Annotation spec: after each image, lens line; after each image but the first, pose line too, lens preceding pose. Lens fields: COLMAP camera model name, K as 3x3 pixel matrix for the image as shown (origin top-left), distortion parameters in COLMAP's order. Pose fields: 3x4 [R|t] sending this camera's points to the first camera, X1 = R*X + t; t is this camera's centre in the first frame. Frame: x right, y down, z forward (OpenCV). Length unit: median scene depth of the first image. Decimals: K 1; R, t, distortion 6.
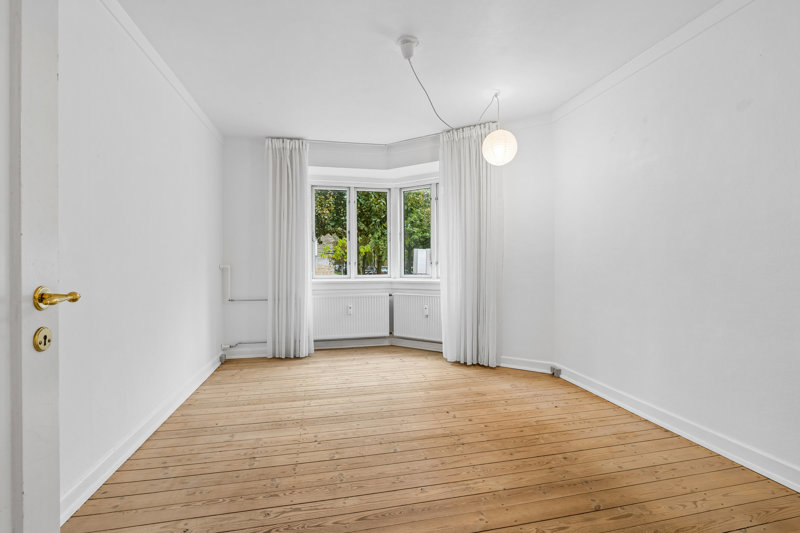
lens RADIAL K [[344.3, 0, 396.5], [0, 344.3, 265.6], [0, 0, 1]] dist [-0.001514, -0.000248]
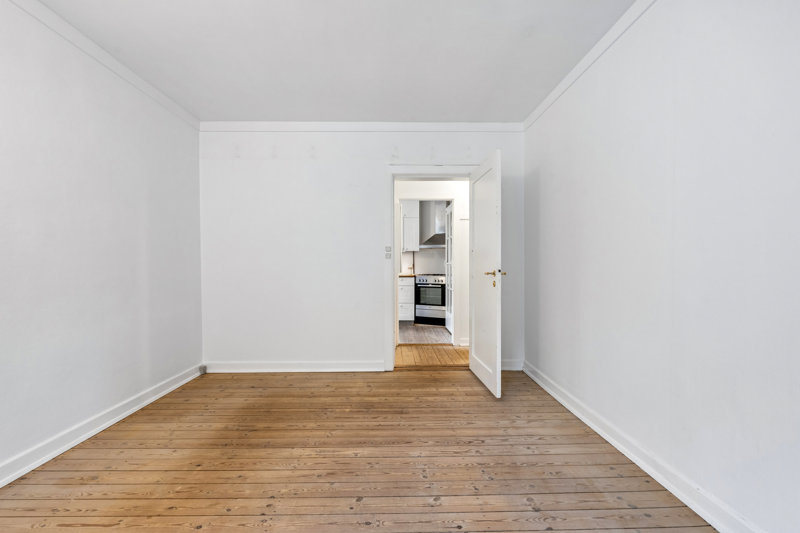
lens RADIAL K [[344.3, 0, 396.5], [0, 344.3, 265.6], [0, 0, 1]] dist [-0.001514, -0.000248]
pose [[-0.978941, 0.006214, 0.204049, -0.267173], [0.007865, 0.999943, 0.007277, -0.013532], [-0.203992, 0.008729, -0.978934, 1.849285]]
